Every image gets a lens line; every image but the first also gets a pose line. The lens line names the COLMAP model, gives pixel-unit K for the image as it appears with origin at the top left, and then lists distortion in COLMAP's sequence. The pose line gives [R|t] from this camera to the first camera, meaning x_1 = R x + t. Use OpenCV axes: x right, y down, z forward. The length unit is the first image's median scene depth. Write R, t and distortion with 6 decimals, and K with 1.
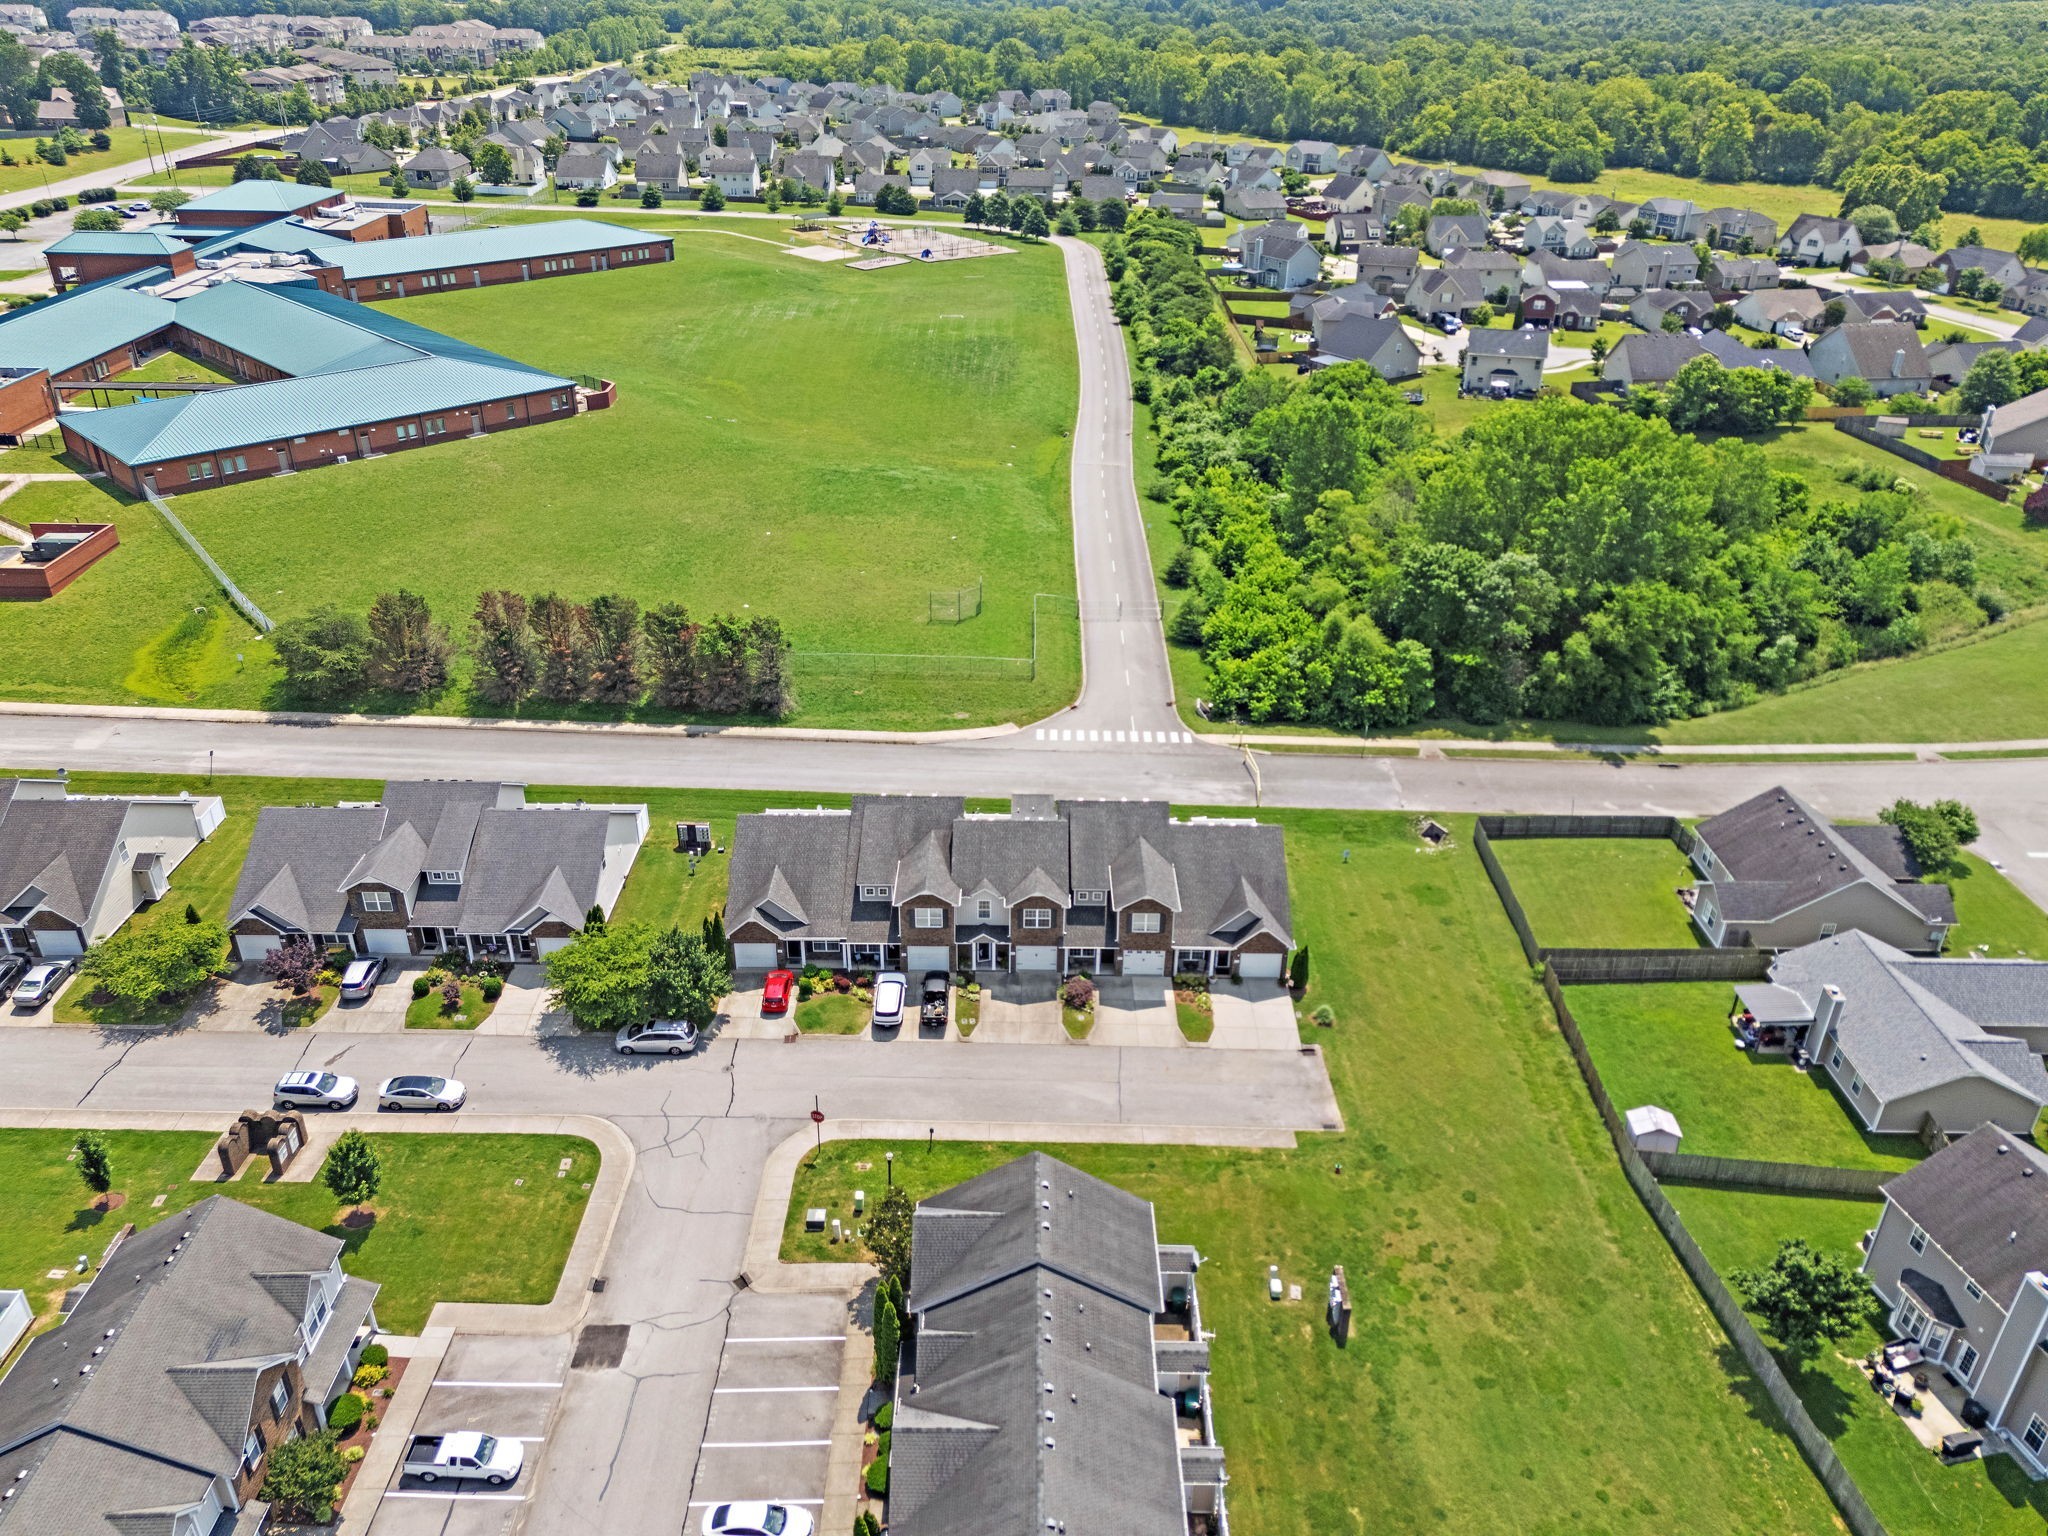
lens RADIAL K [[1550.4, 0, 1024.0], [0, 1550.4, 768.0], [0, 0, 1]] dist [0.076661, -0.074297]
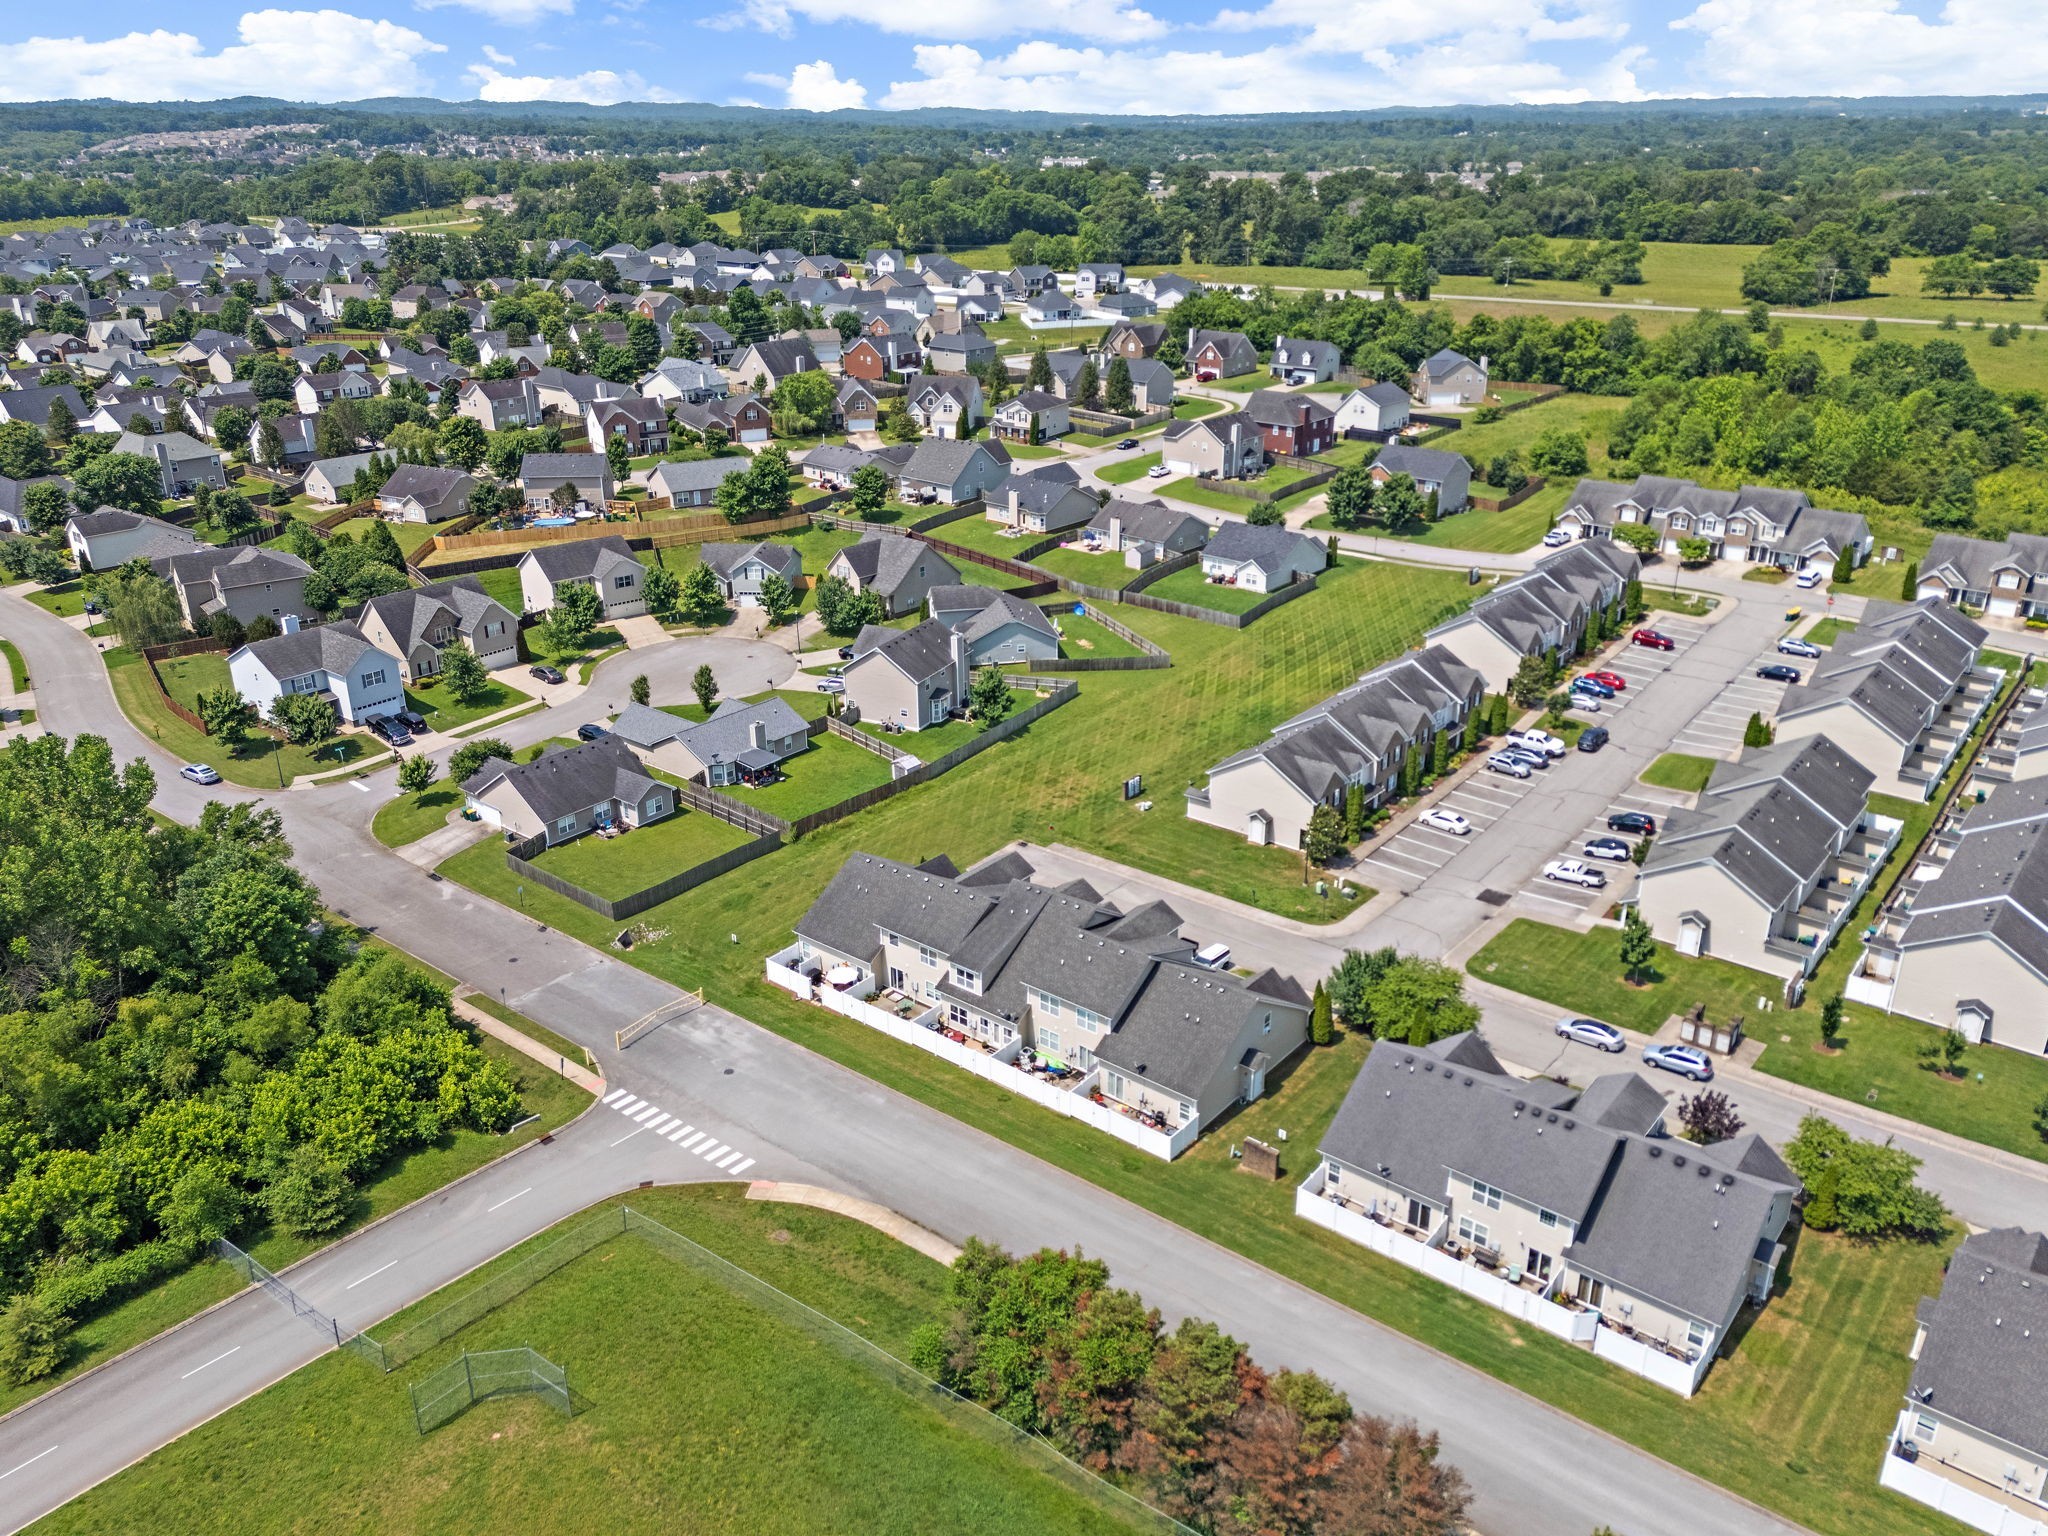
lens RADIAL K [[1550.4, 0, 1024.0], [0, 1550.4, 768.0], [0, 0, 1]] dist [0.076661, -0.074297]
pose [[-0.795778, -0.235565, 0.557894, -0.464681], [0.282883, 0.669963, 0.686387, -0.614656], [-0.535457, 0.704031, -0.466504, 1.137884]]
